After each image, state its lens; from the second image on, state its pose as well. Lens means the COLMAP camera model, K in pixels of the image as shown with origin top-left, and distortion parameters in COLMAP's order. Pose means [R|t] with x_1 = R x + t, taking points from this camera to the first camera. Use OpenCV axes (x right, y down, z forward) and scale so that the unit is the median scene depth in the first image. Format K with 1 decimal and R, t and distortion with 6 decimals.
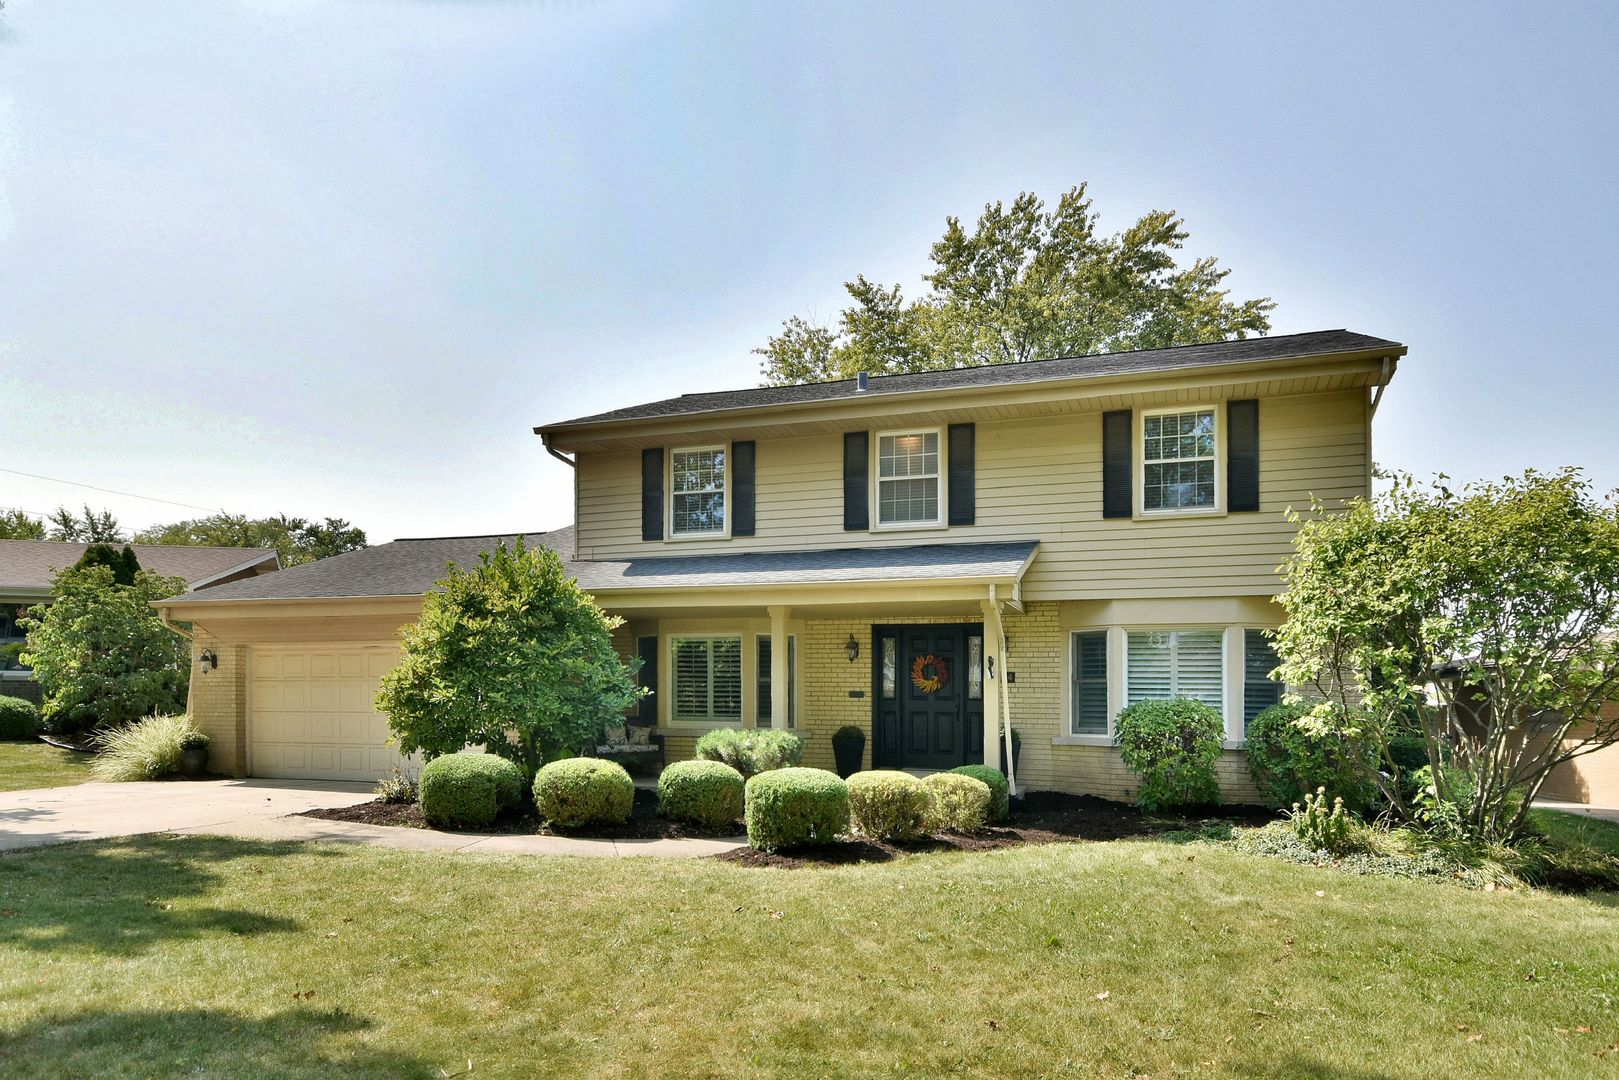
lens RADIAL K [[985.9, 0, 809.5], [0, 985.9, 545.5], [0, 0, 1]] dist [0.004239, 0.000753]
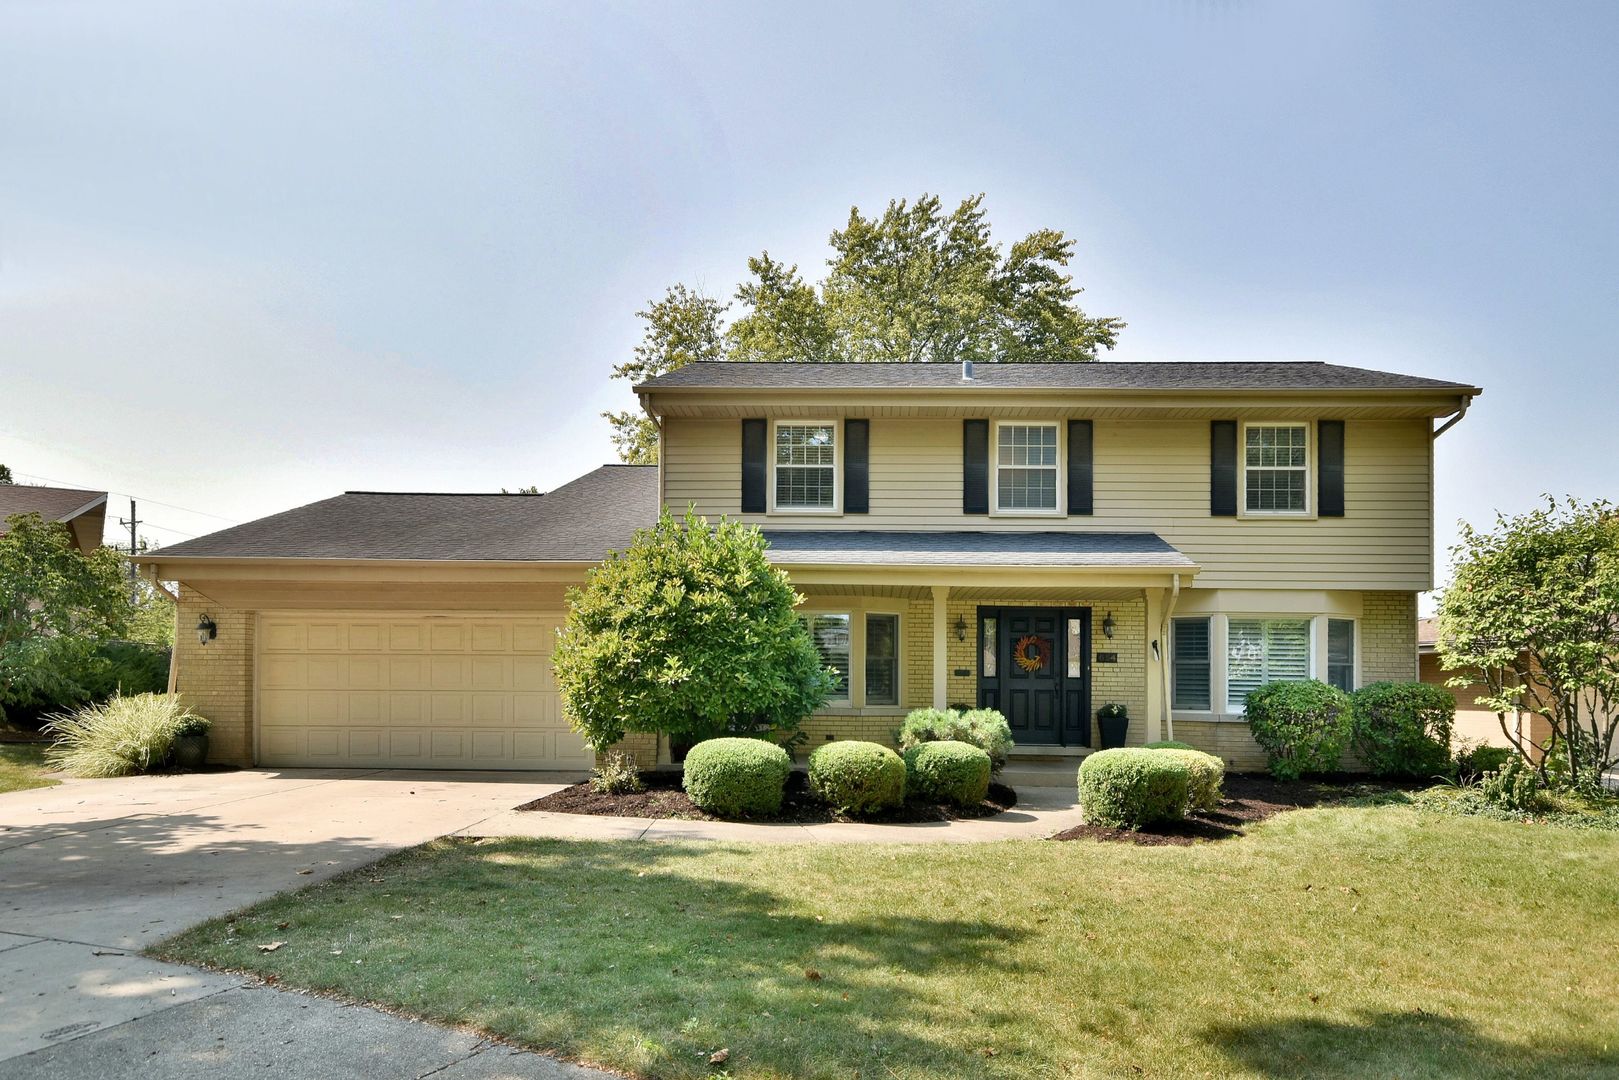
lens RADIAL K [[971.3, 0, 844.5], [0, 971.3, 513.2], [0, 0, 1]] dist [0.007676, 0.002120]
pose [[0.957863, 0.049897, 0.282859, -0.374412], [-0.048475, 0.998752, -0.012028, 0.002478], [-0.283106, -0.002191, 0.959086, 0.061913]]
